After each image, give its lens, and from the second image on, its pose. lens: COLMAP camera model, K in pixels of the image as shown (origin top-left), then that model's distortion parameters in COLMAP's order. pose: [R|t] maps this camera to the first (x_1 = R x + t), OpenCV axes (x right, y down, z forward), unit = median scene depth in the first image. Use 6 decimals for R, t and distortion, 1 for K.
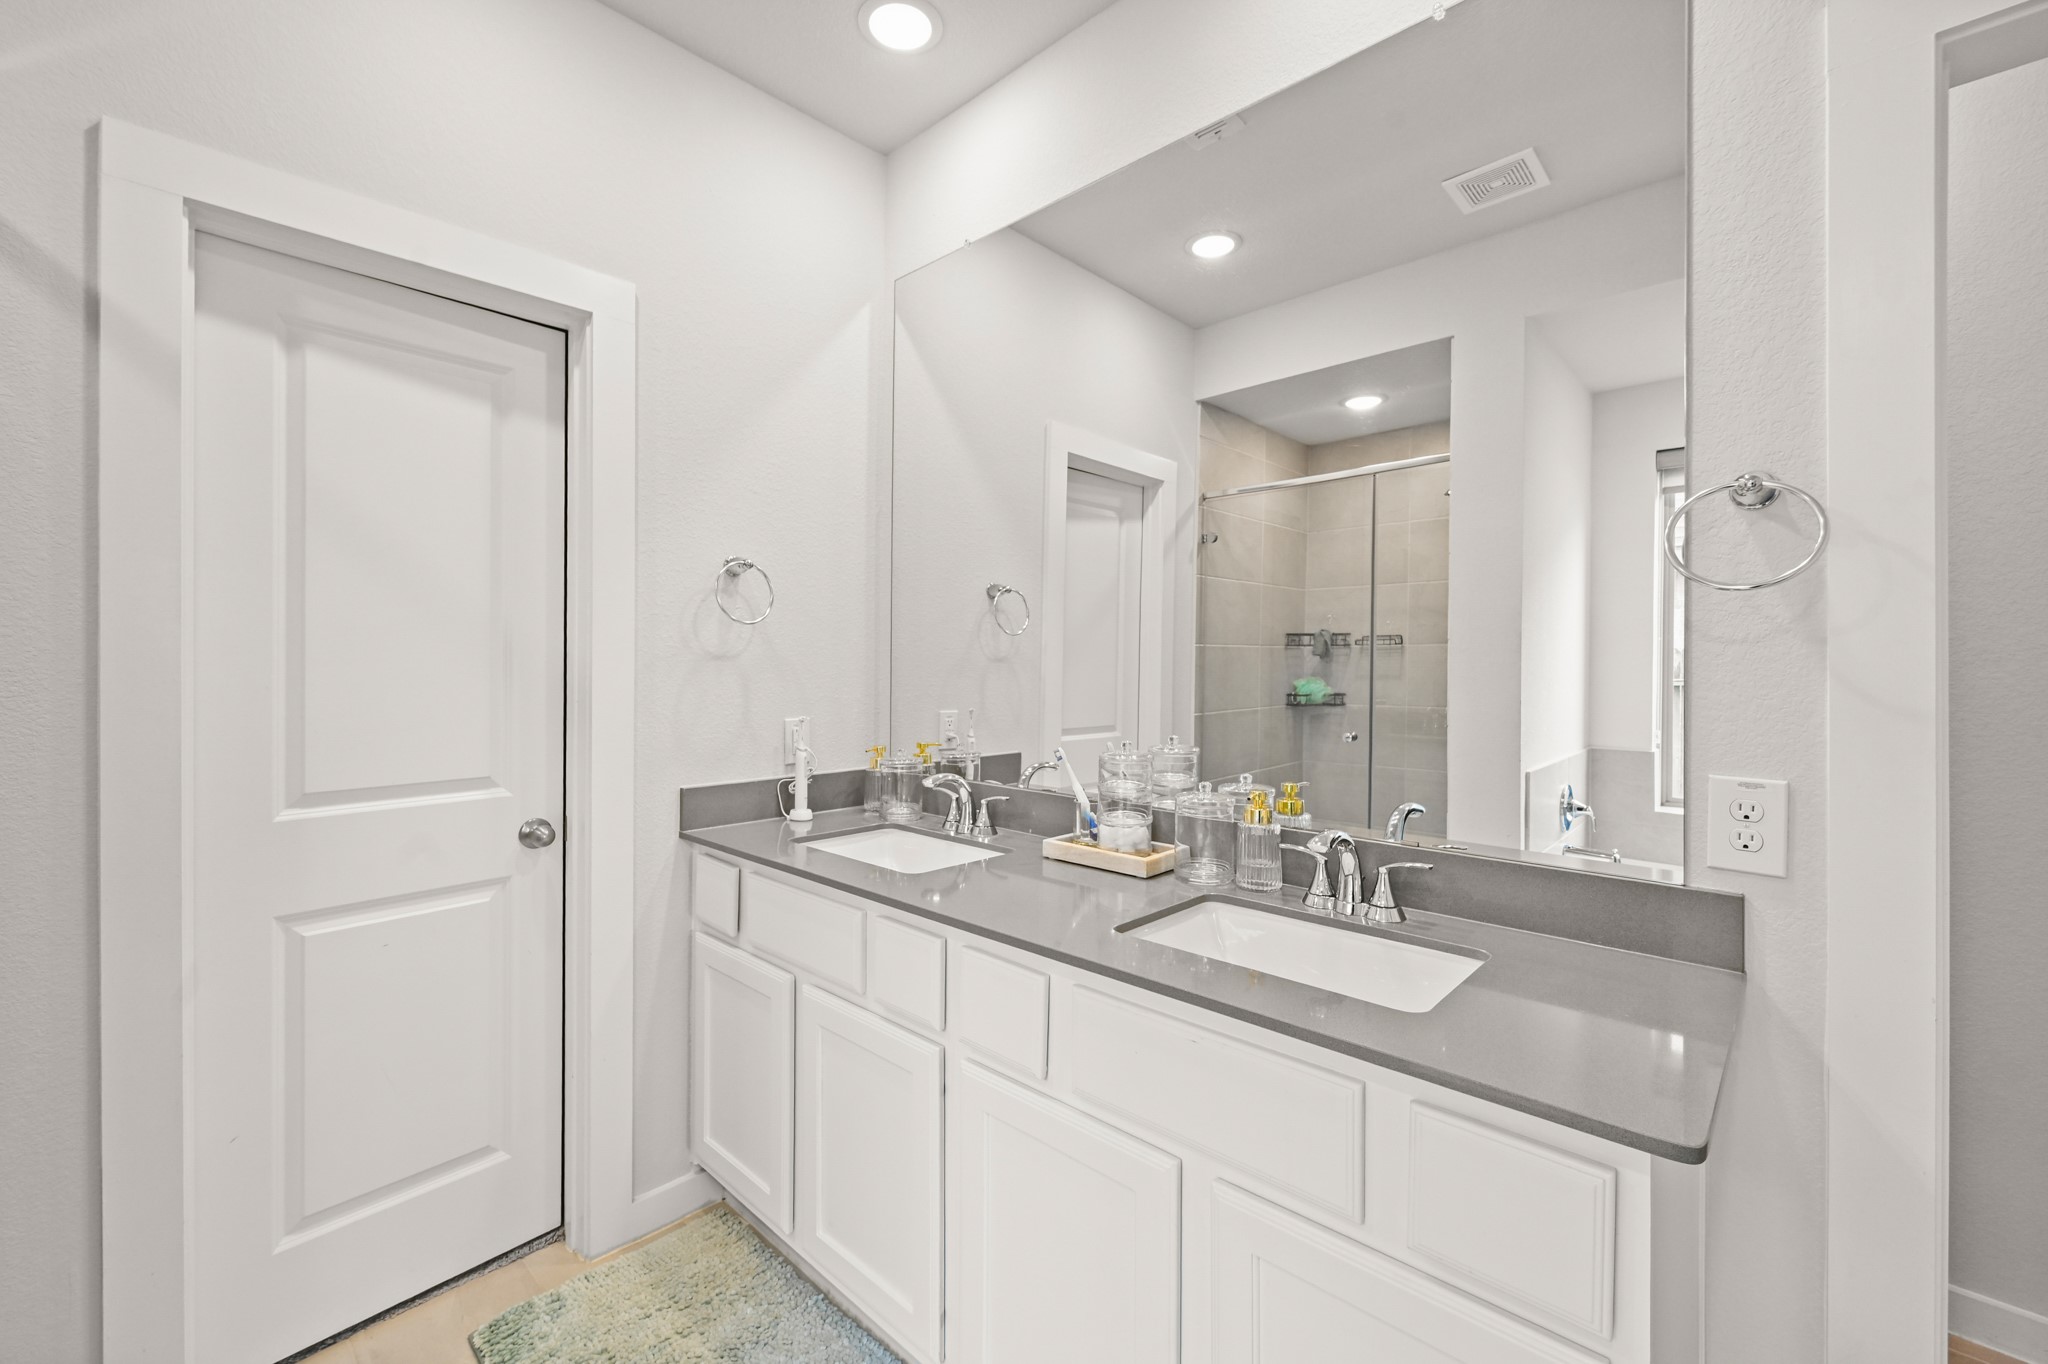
lens RADIAL K [[815.5, 0, 980.9], [0, 815.5, 666.0], [0, 0, 1]] dist [-0.003324, 0.000663]
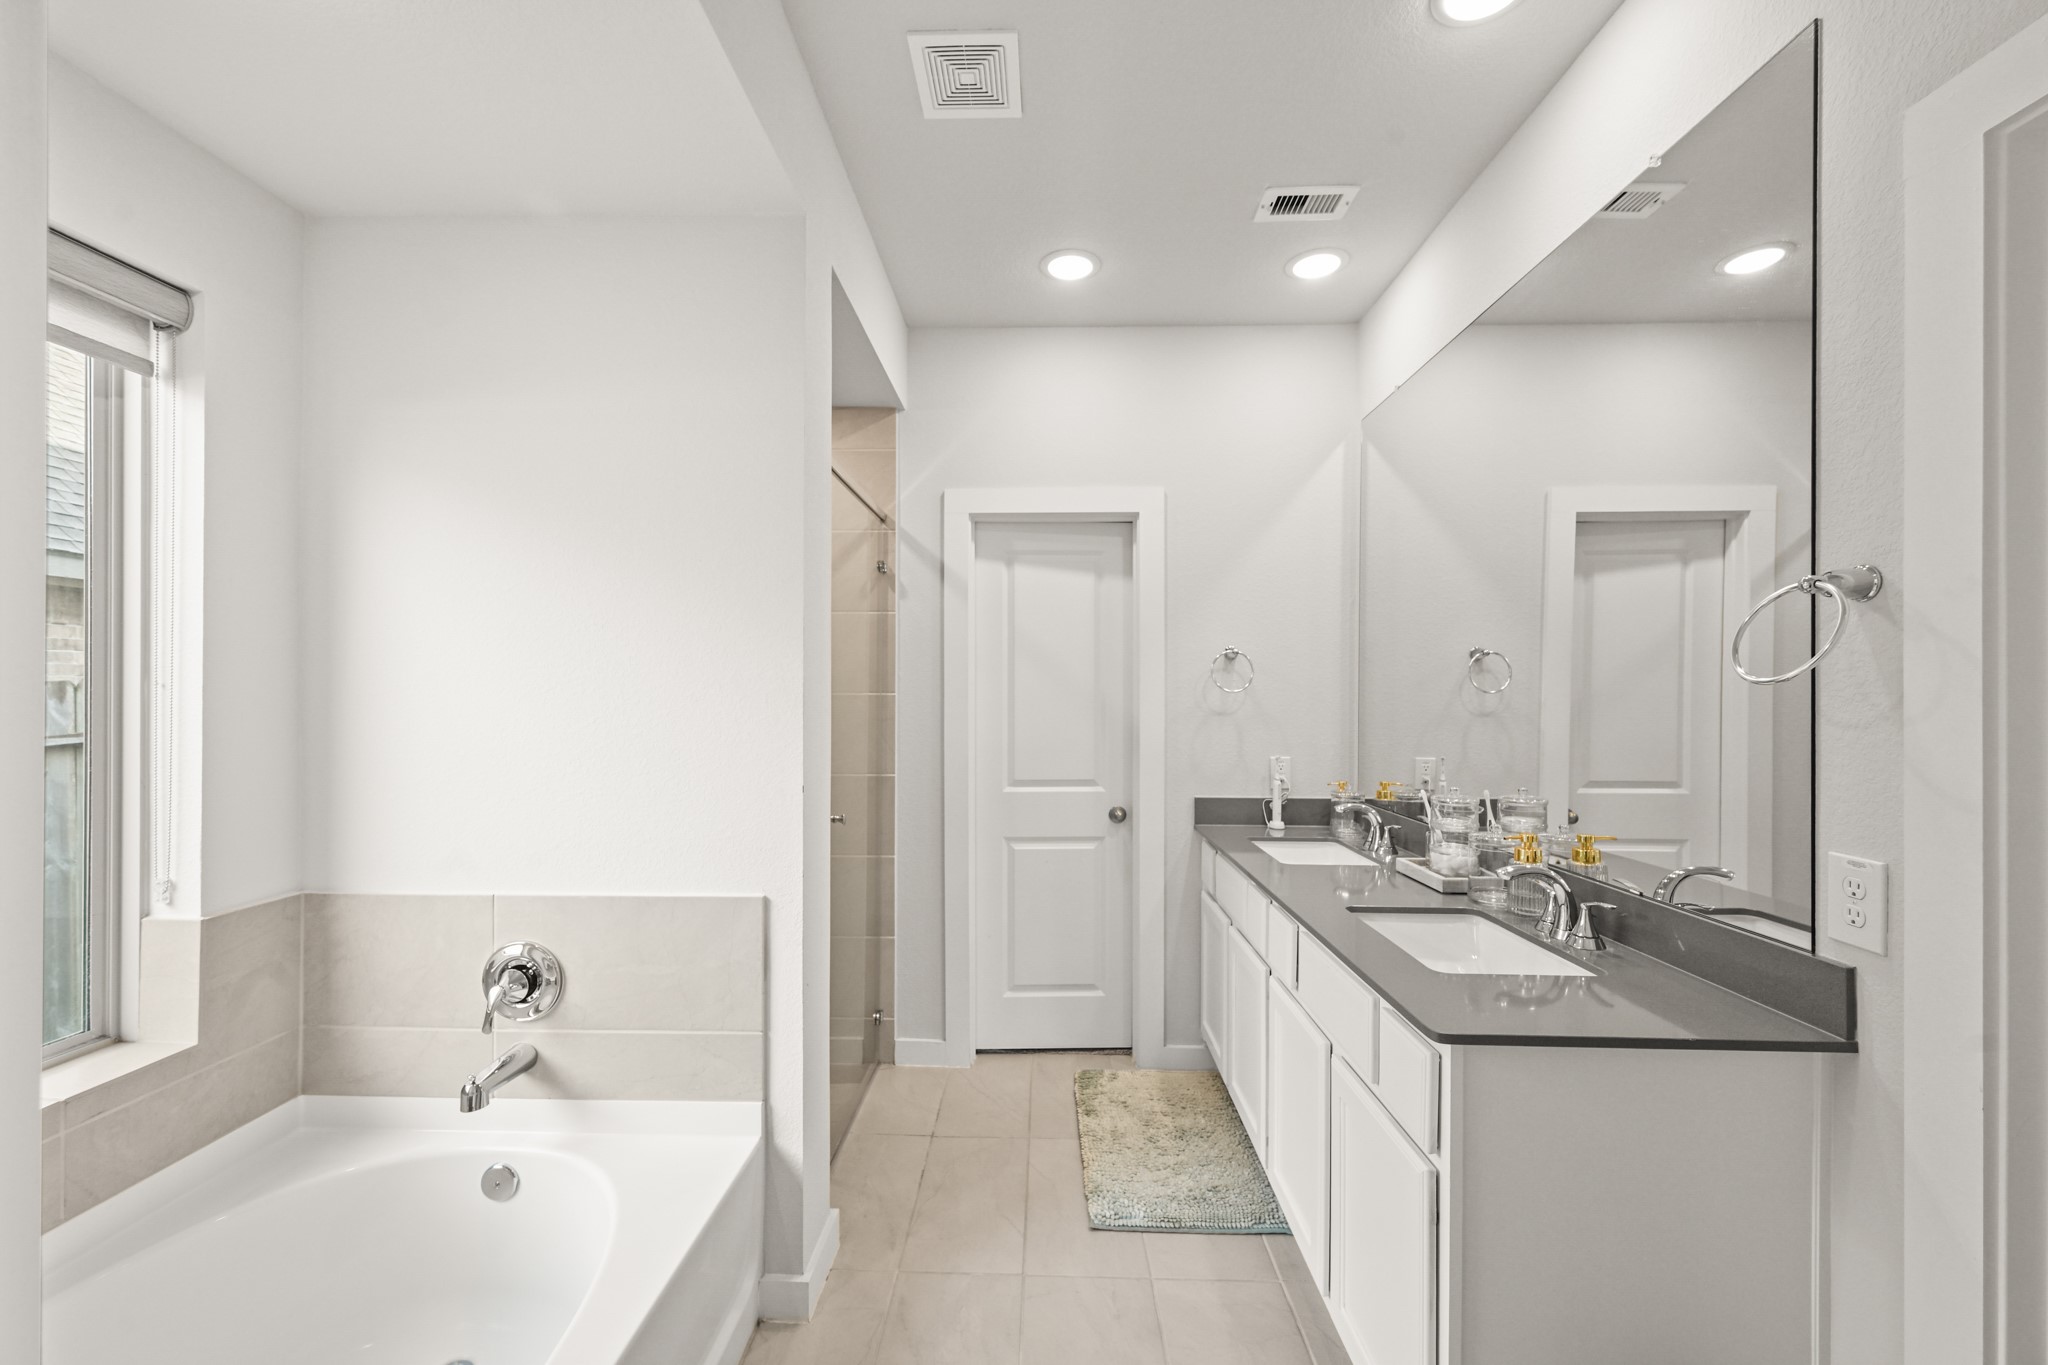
lens RADIAL K [[815.5, 0, 1007.3], [0, 815.5, 692.4], [0, 0, 1]] dist [-0.003324, 0.000663]
pose [[0.657802, -0.005991, -0.753167, 0.622168], [0.001266, 0.999976, -0.006849, -0.044287], [0.753190, 0.003552, 0.657793, -0.326999]]
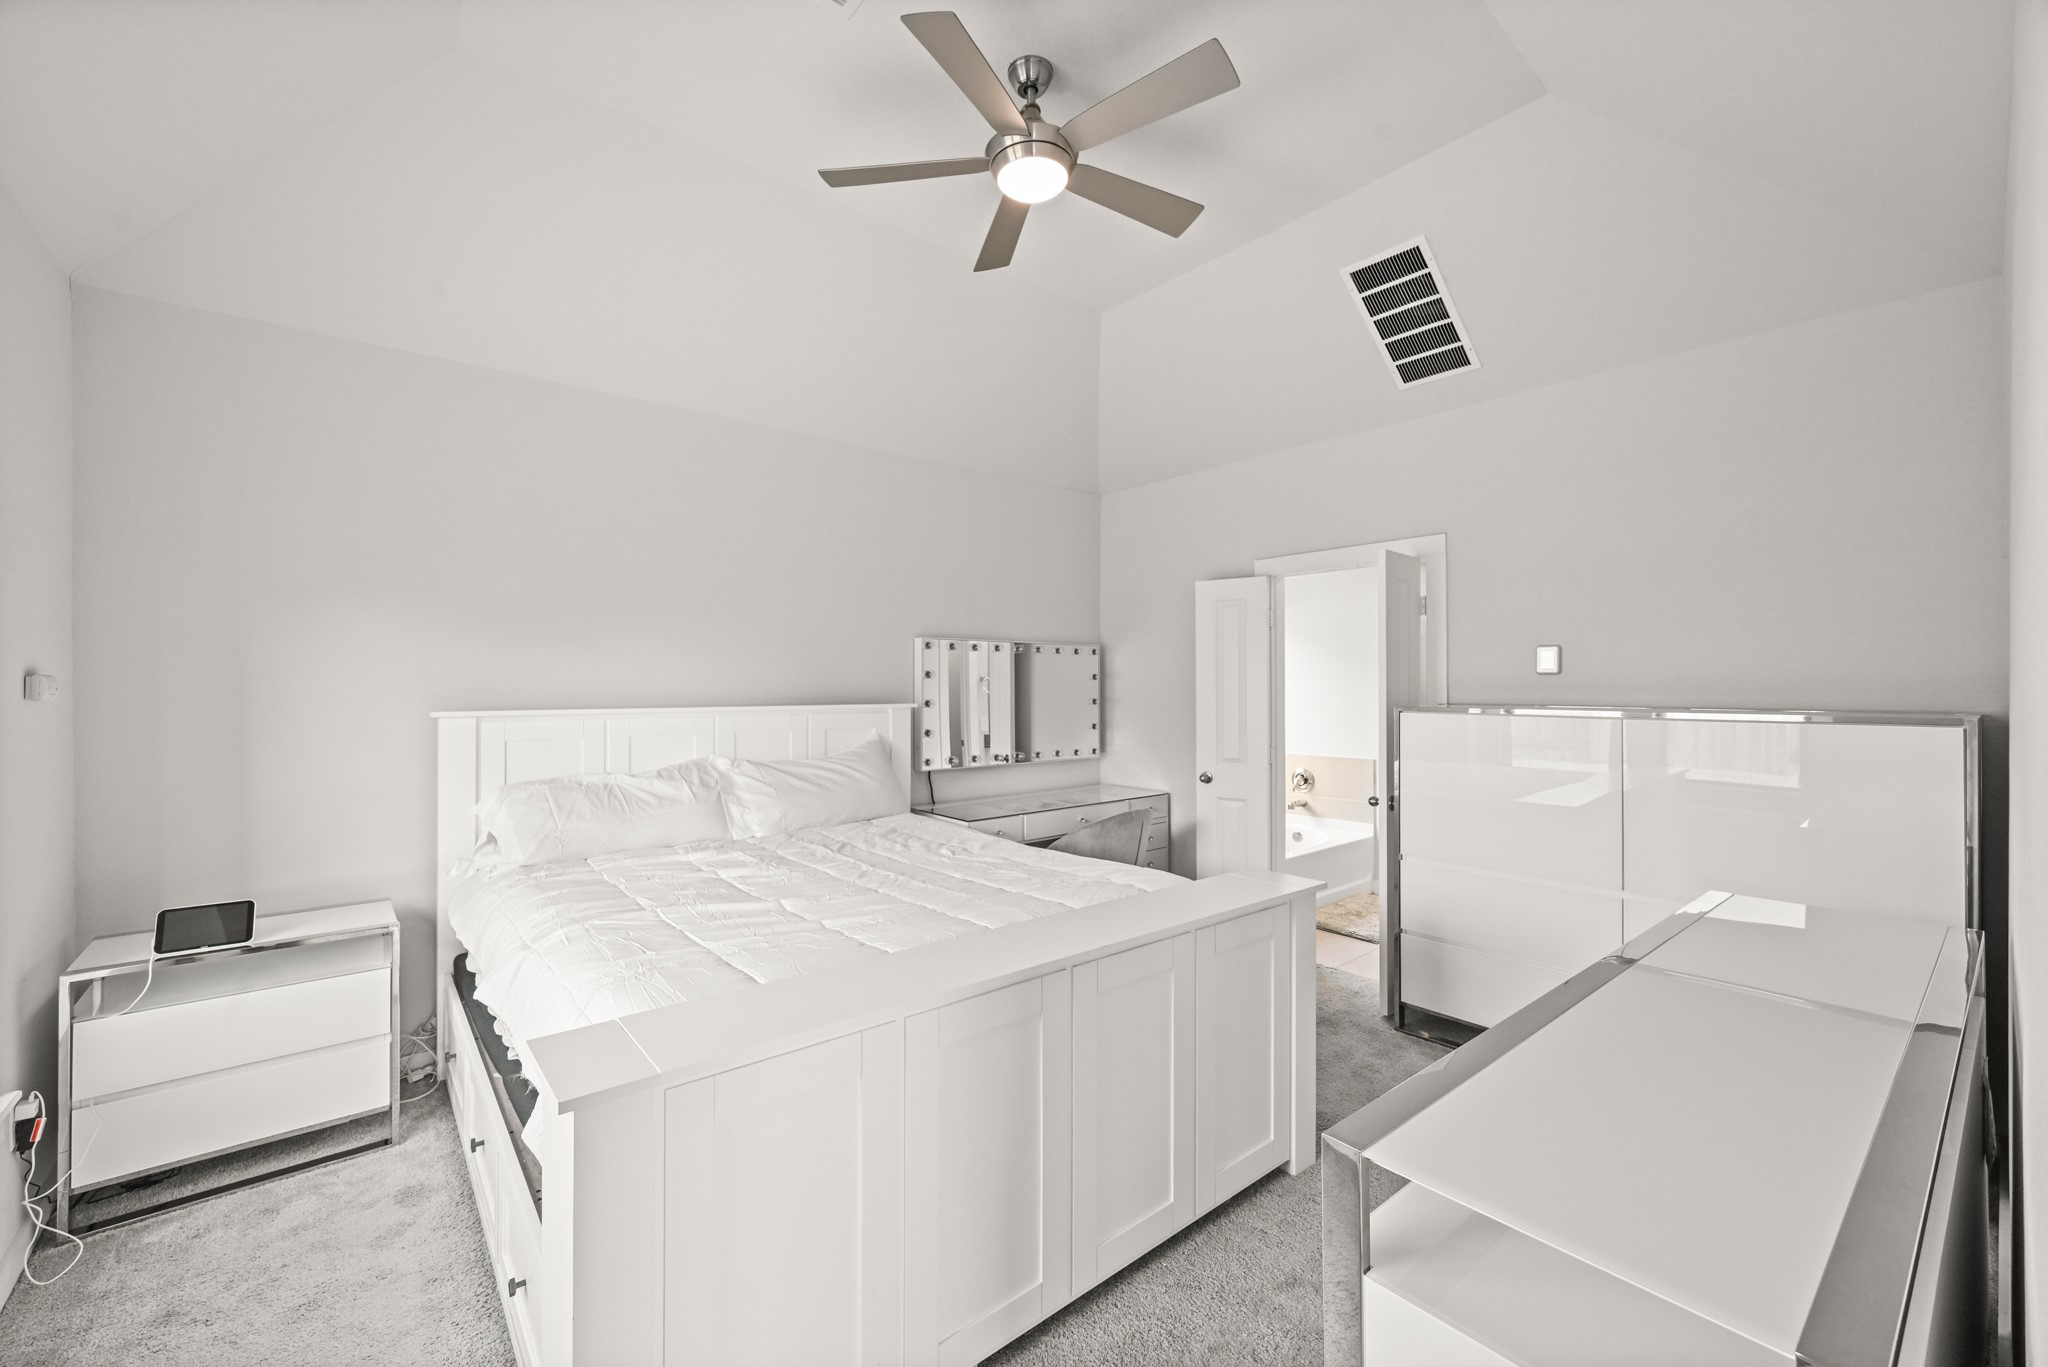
lens RADIAL K [[815.5, 0, 1028.5], [0, 815.5, 681.6], [0, 0, 1]] dist [-0.003324, 0.000663]
pose [[-0.124705, -0.006573, -0.992172, 3.060762], [-0.000850, 0.999978, -0.006517, -0.083543], [0.992193, 0.000031, -0.124708, -0.841580]]
